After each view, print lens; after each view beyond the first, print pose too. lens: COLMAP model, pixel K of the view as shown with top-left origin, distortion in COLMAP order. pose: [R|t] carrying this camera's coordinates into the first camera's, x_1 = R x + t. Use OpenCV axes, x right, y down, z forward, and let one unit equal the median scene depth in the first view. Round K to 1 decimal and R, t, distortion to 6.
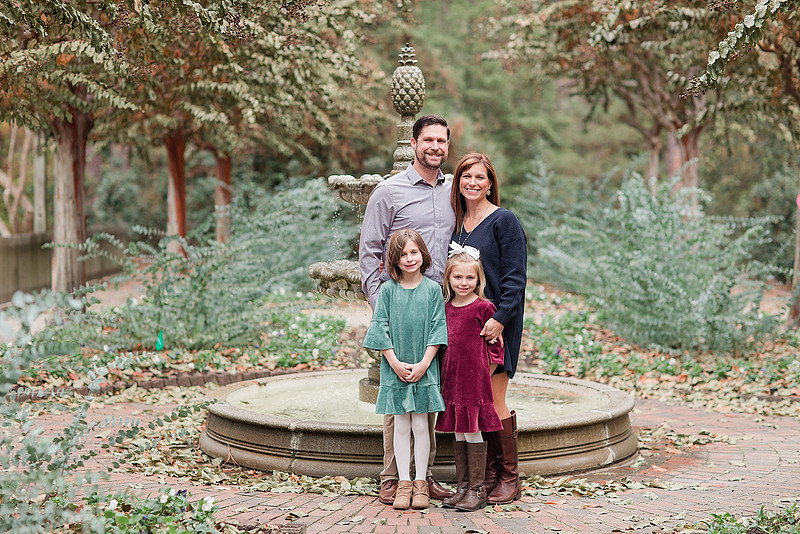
lens RADIAL K [[1895.6, 0, 400.0], [0, 1895.6, 267.0], [0, 0, 1]] dist [0.045571, -0.127609]
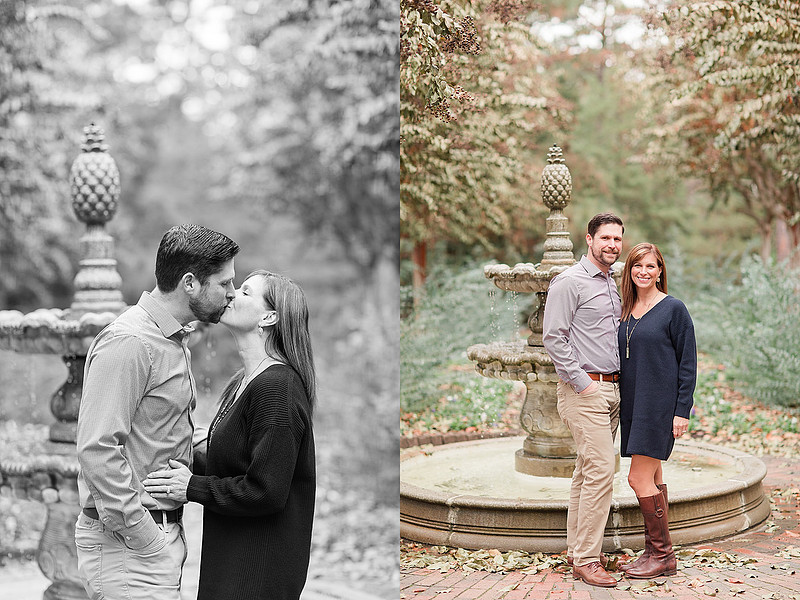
lens RADIAL K [[1423.2, 0, 597.4], [0, 1423.2, 296.1], [0, 0, 1]] dist [0.034724, -0.020329]
pose [[0.999727, -0.012509, 0.019734, 0.007500], [0.012882, 0.999738, -0.018900, -0.009568], [-0.019493, 0.019150, 0.999627, 0.121646]]
